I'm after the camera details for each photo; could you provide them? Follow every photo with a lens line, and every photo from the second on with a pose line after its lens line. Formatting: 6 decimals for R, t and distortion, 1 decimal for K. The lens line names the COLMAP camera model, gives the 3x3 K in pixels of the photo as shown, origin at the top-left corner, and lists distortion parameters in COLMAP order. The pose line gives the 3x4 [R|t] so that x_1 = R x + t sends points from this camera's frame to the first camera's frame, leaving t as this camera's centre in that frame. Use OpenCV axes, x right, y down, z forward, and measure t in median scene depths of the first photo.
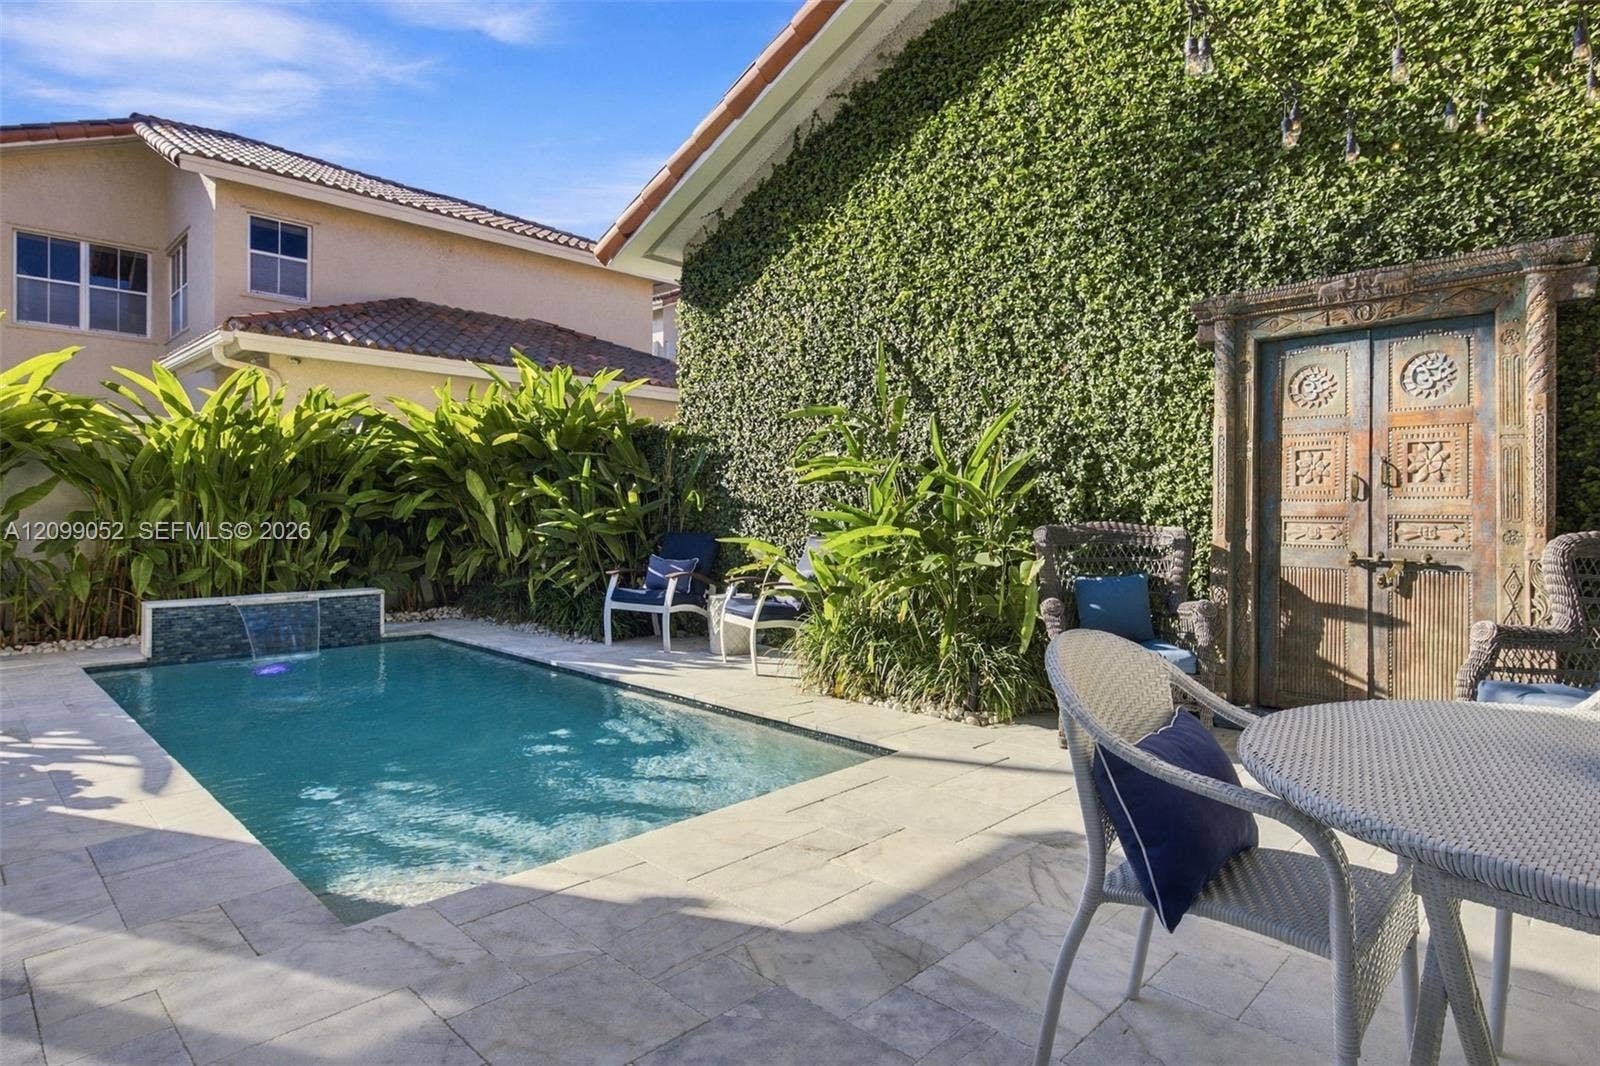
lens RADIAL K [[854.3, 0, 797.0], [0, 854.3, 524.4], [0, 0, 1]] dist [0.005968, 0.000338]
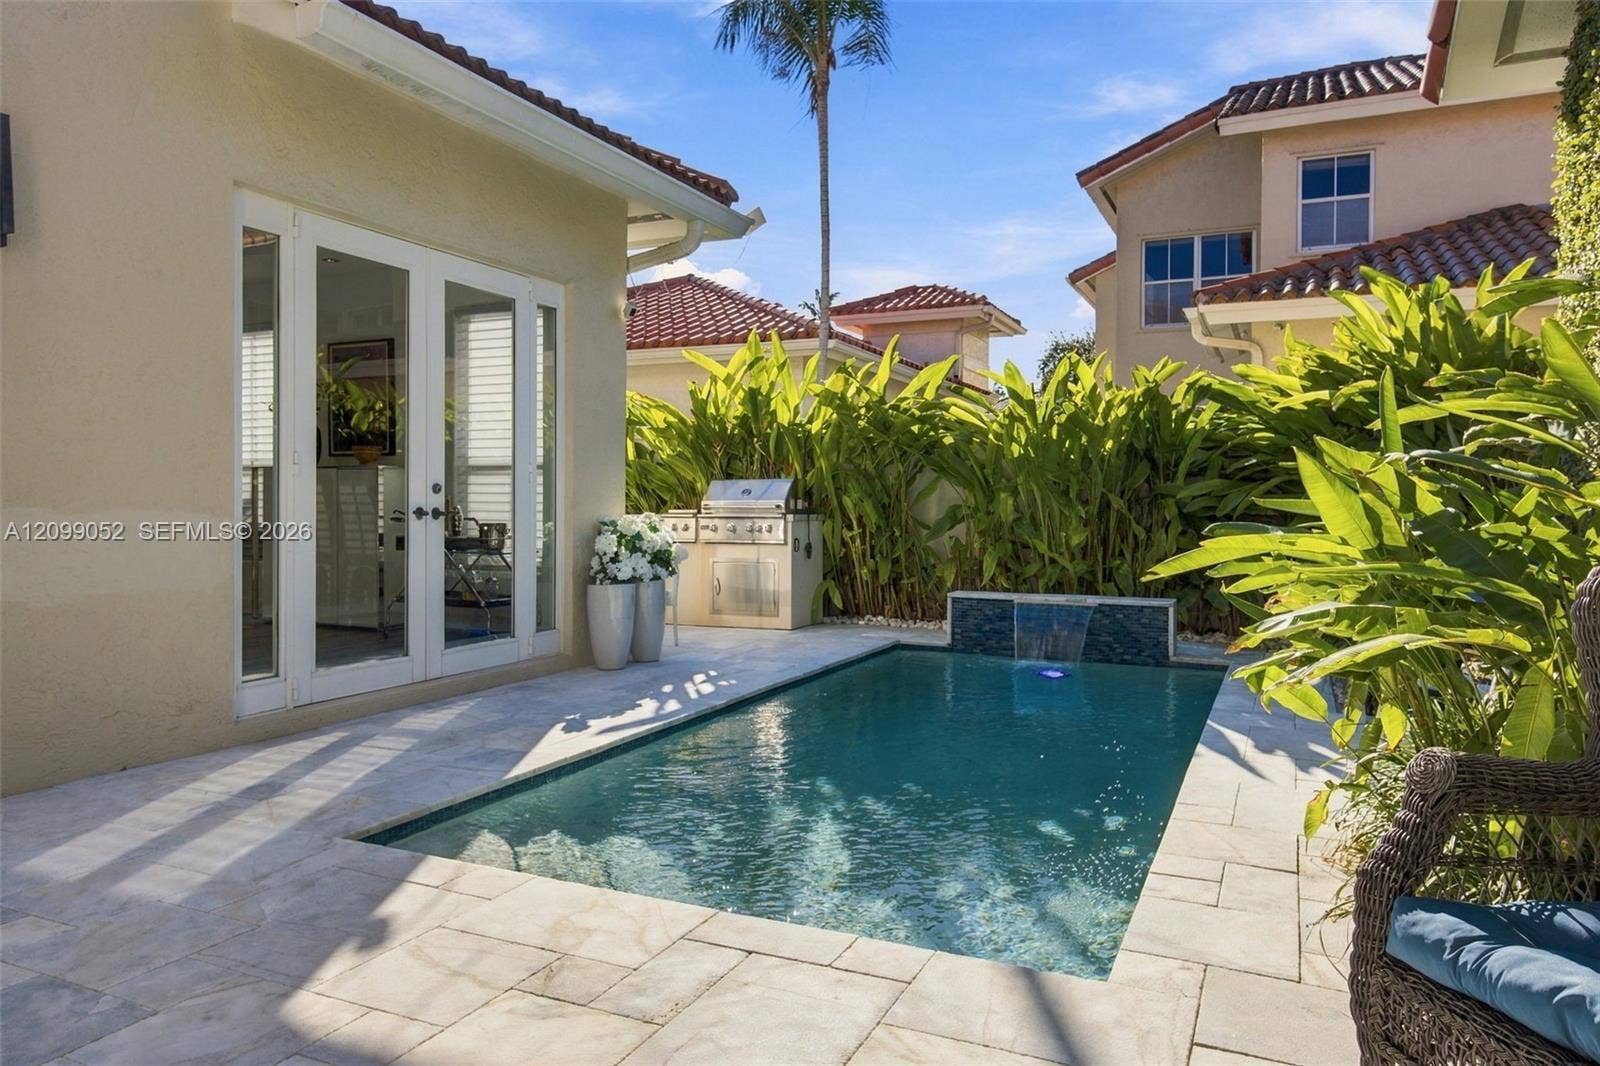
lens RADIAL K [[1046.2, 0, 800.1], [0, 1046.2, 525.0], [0, 0, 1]] dist [0.010603, -0.000813]
pose [[0.353435, 0.018915, -0.935268, 0.320235], [-0.018297, 0.999744, 0.013305, -0.003860], [0.935280, 0.012410, 0.353690, 0.310470]]
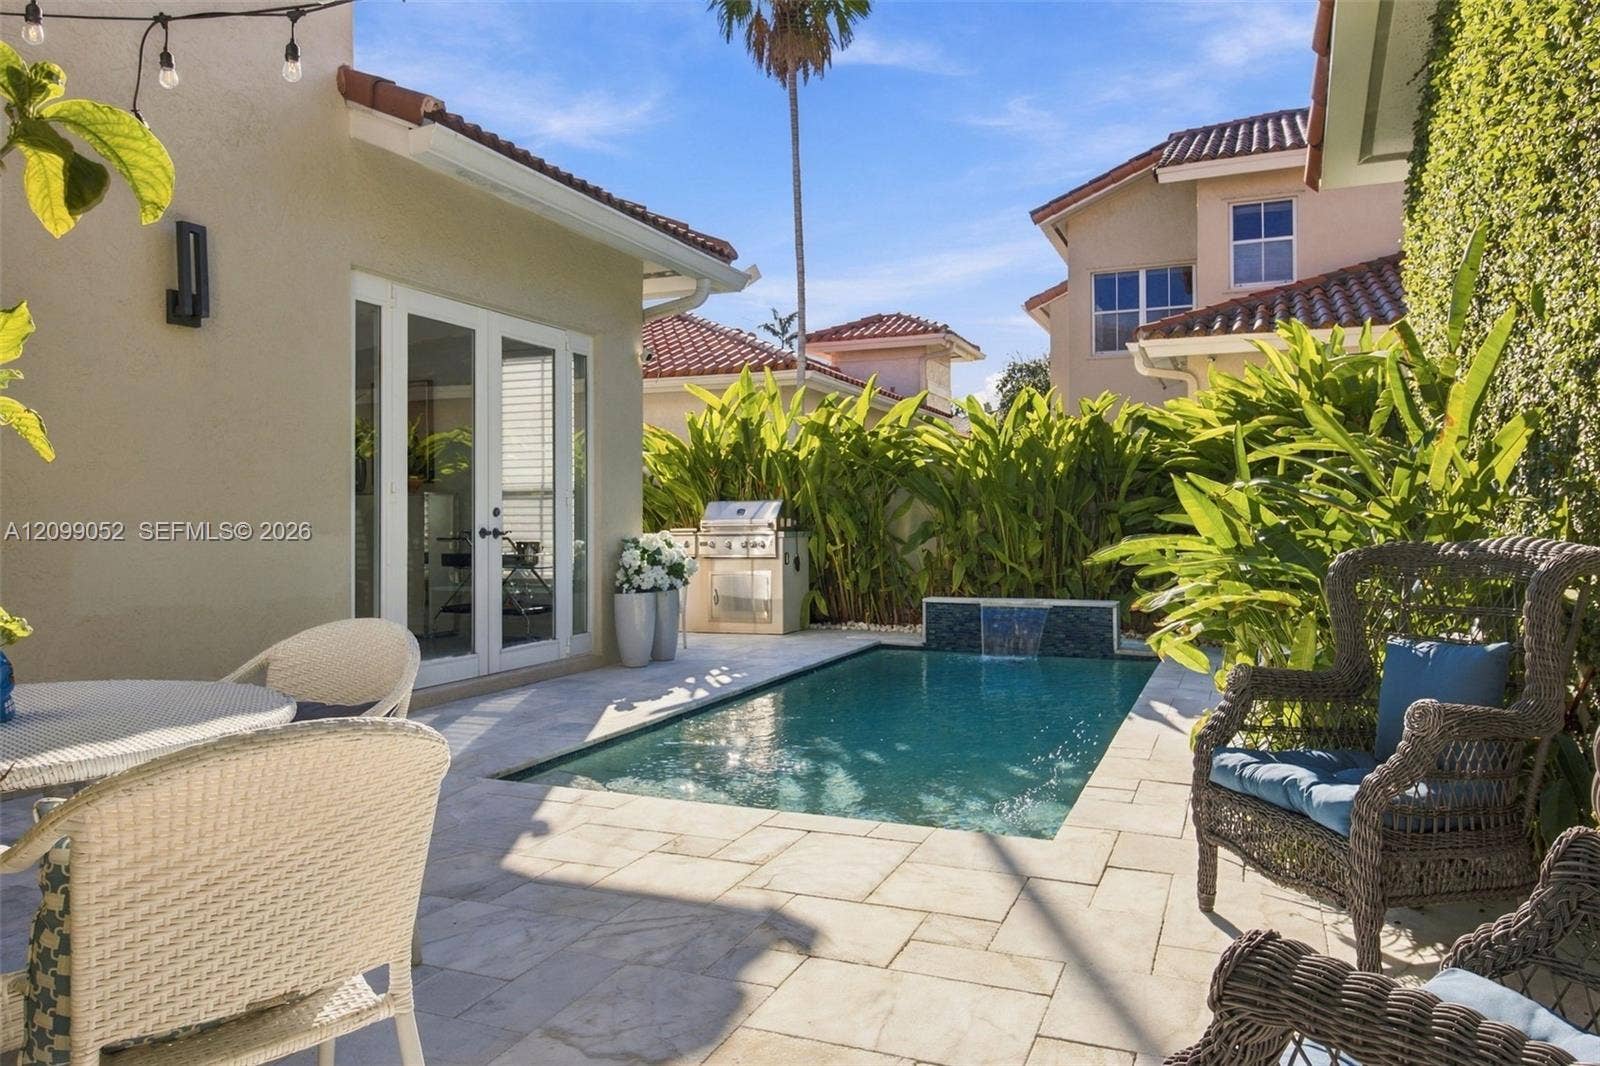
lens RADIAL K [[1046.2, 0, 801.9], [0, 1046.2, 526.4], [0, 0, 1]] dist [0.010603, -0.000813]
pose [[0.388787, -0.000255, -0.921328, 0.444662], [-0.007795, 0.999963, -0.003566, -0.001880], [0.921295, 0.008568, 0.388771, 0.225963]]
